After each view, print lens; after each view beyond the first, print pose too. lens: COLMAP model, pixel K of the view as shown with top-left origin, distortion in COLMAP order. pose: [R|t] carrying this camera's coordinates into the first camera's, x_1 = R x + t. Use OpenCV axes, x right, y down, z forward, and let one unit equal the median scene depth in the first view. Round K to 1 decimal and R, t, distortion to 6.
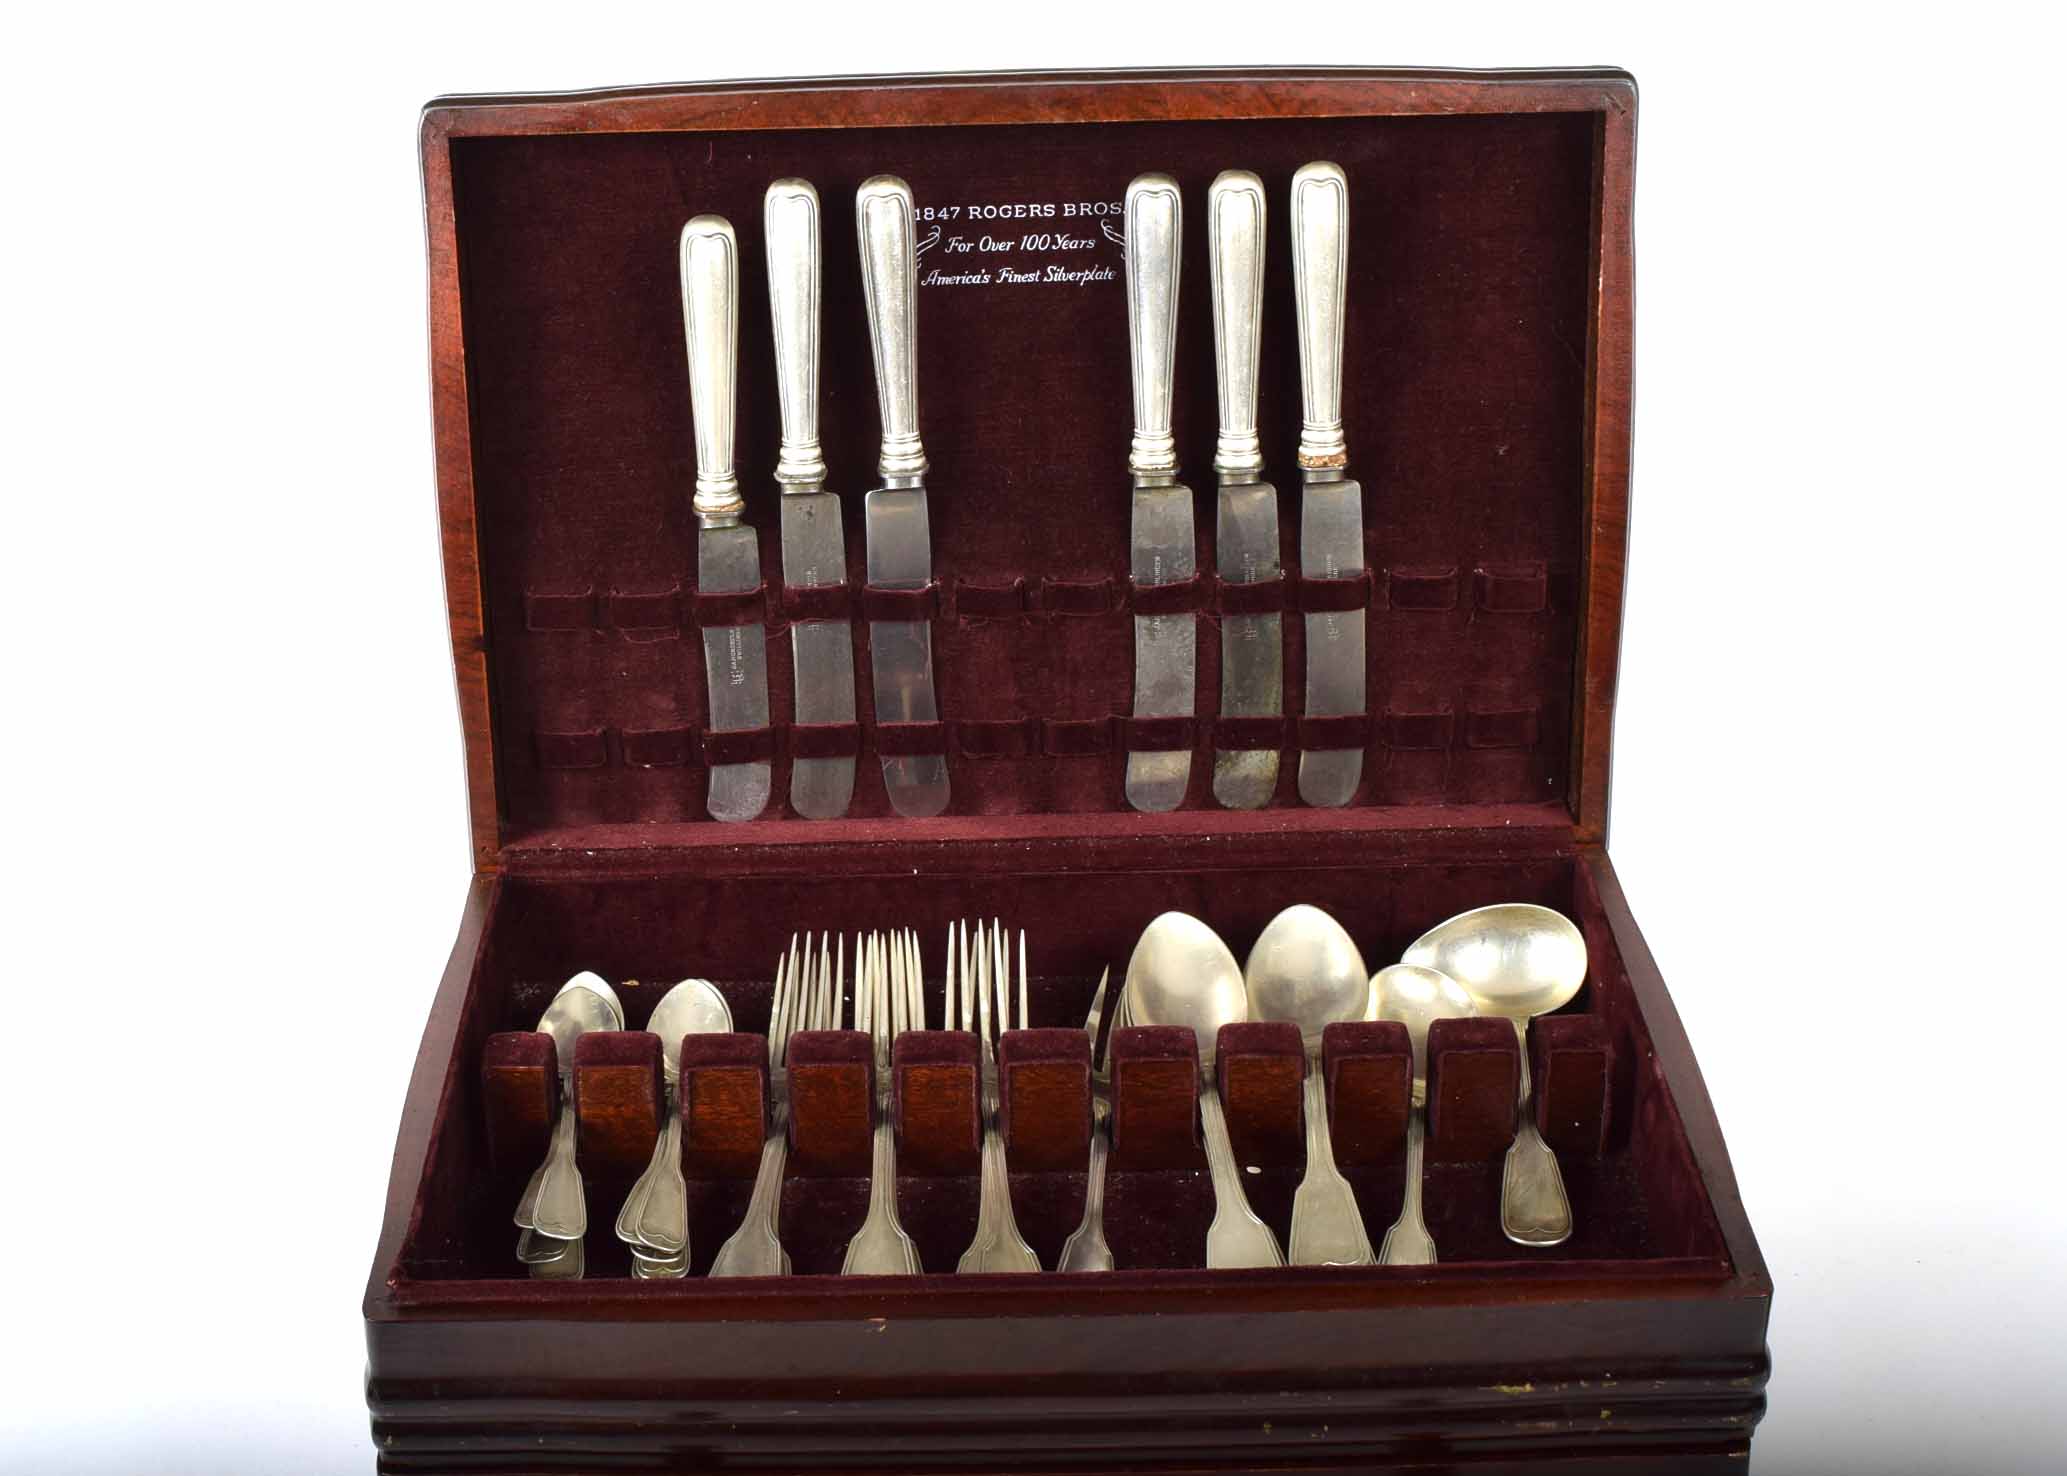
lens RADIAL K [[3552.9, 0, 926.0], [0, 3552.9, 733.7], [0, 0, 1]] dist [-0.038253, -0.086751]
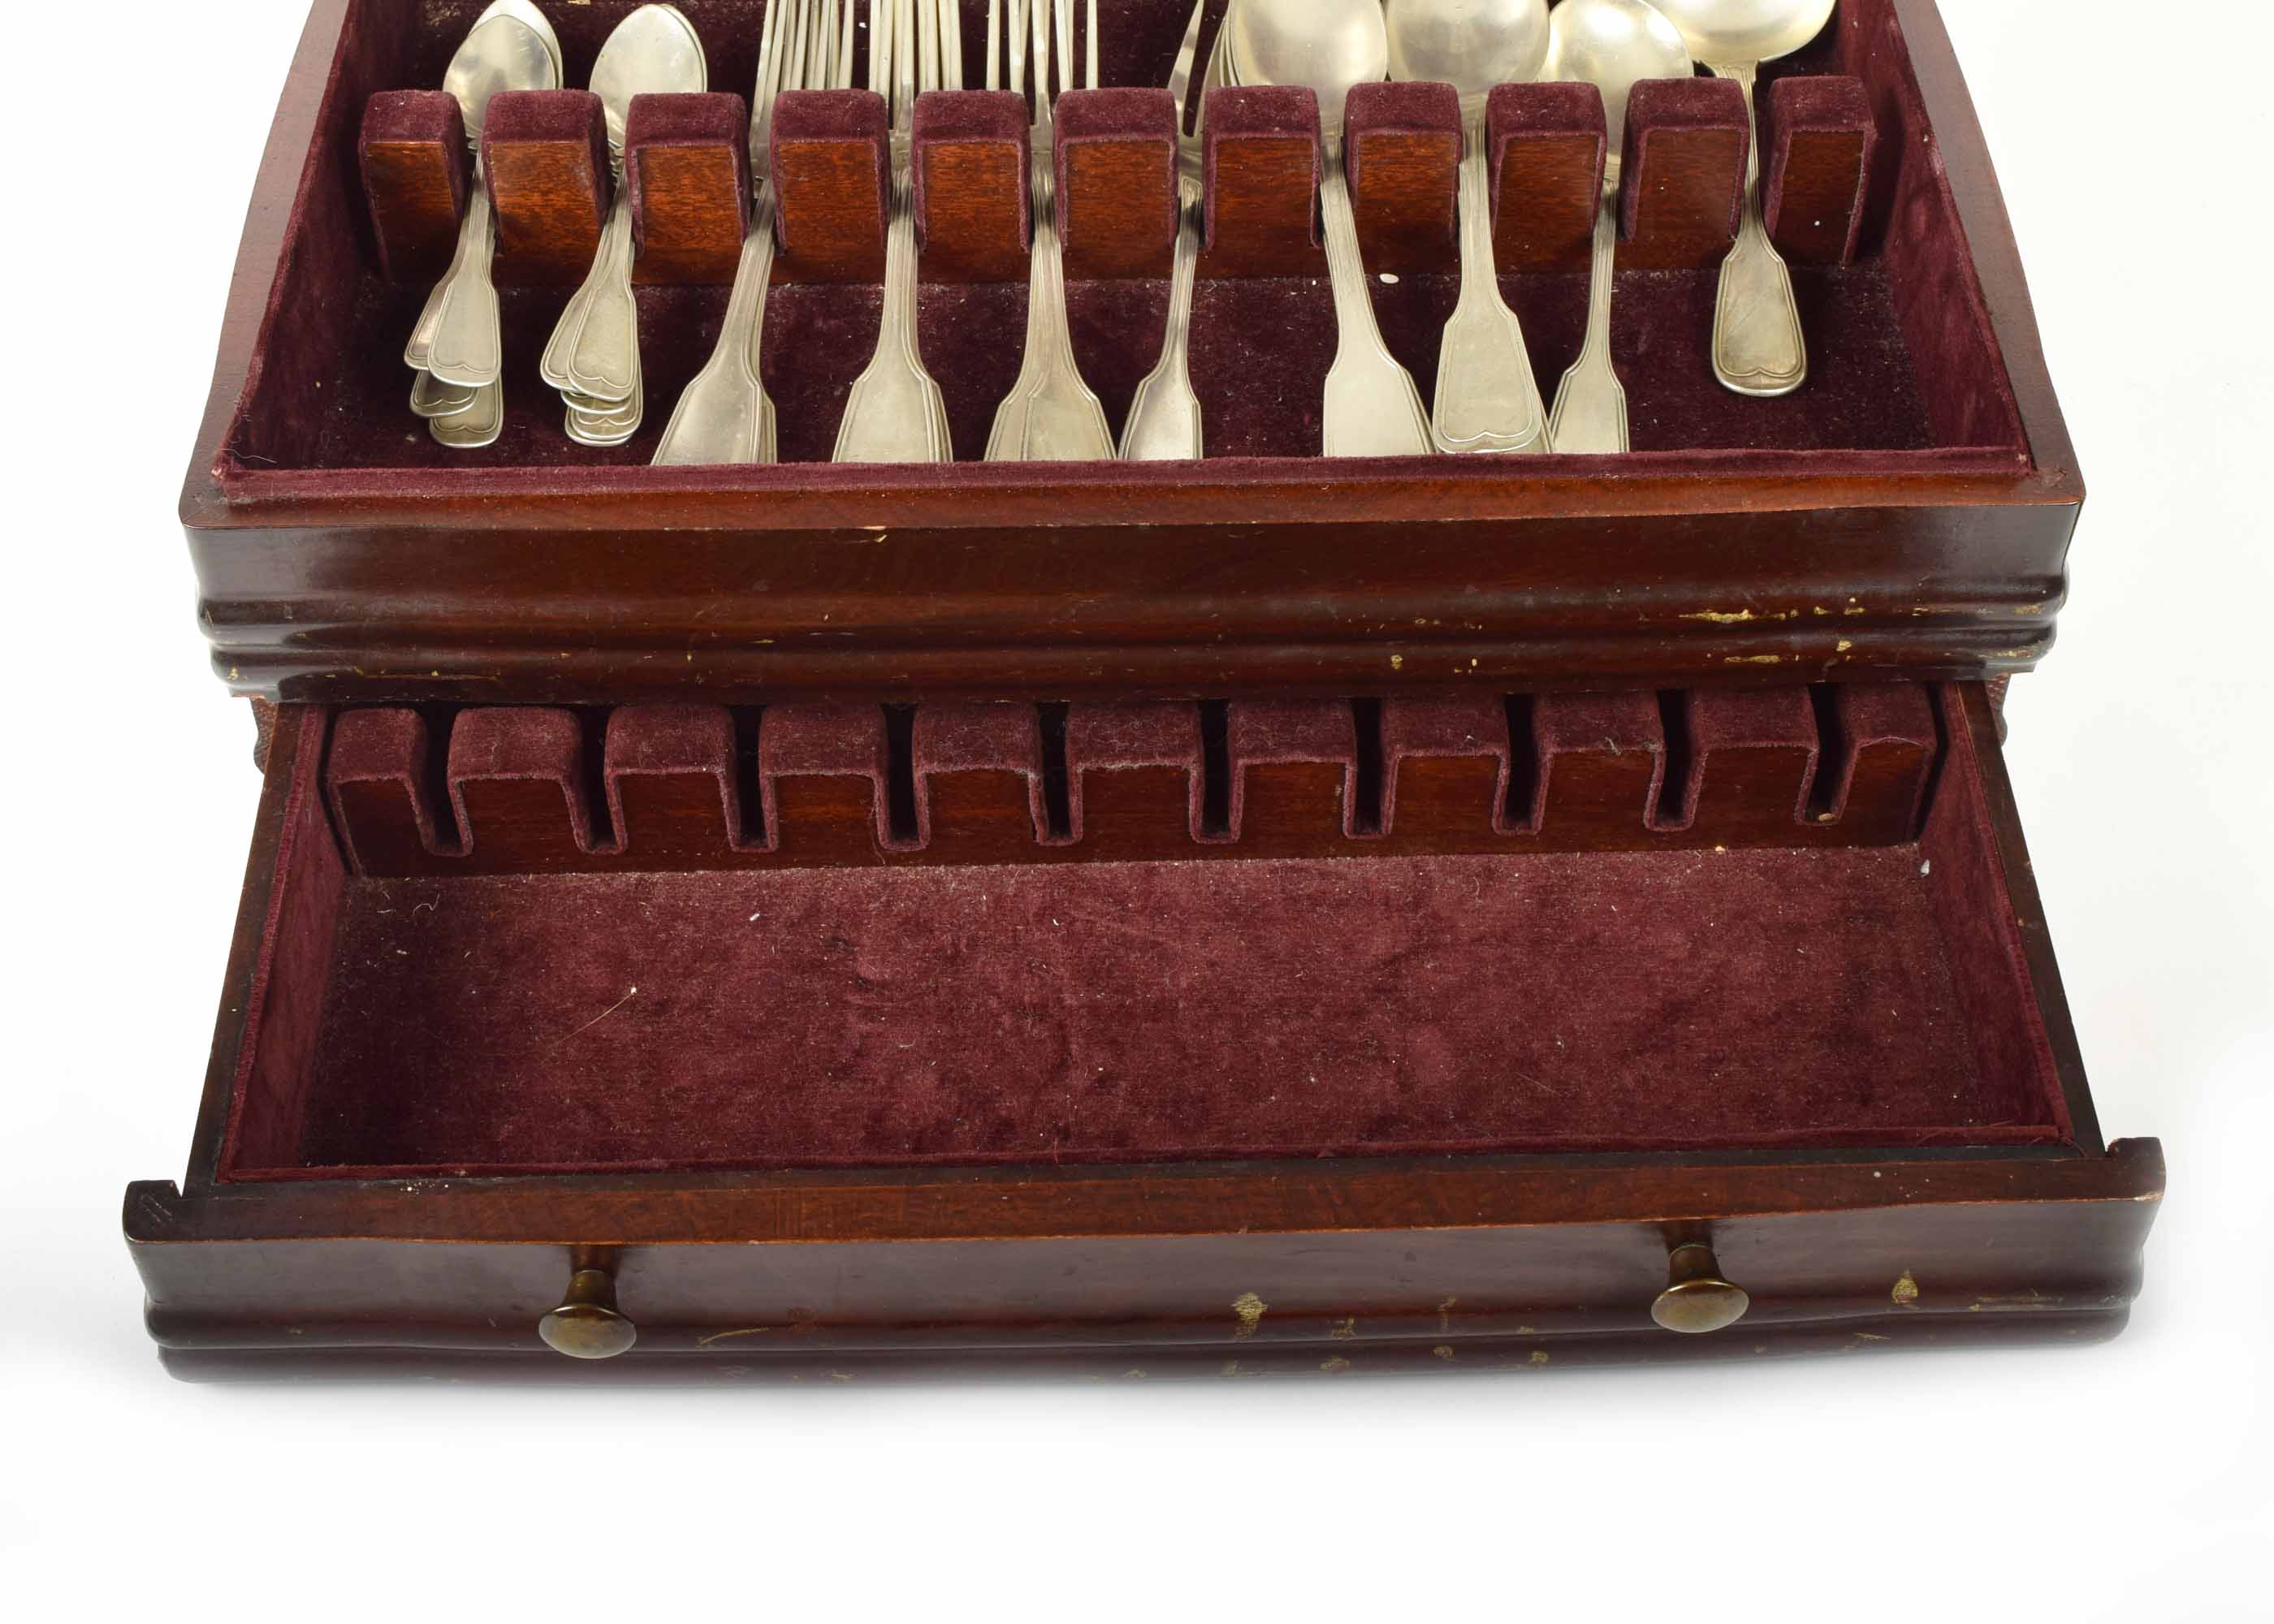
lens RADIAL K [[3265.1, 0, 1137.0], [0, 3265.1, 812.0], [0, 0, 1]] dist [-0.027449, -0.066718]
pose [[0.999794, 0.000323, 0.020312, 0.024317], [-0.007665, 0.931954, 0.362496, -0.023788], [-0.018813, -0.362577, 0.931764, 0.309847]]
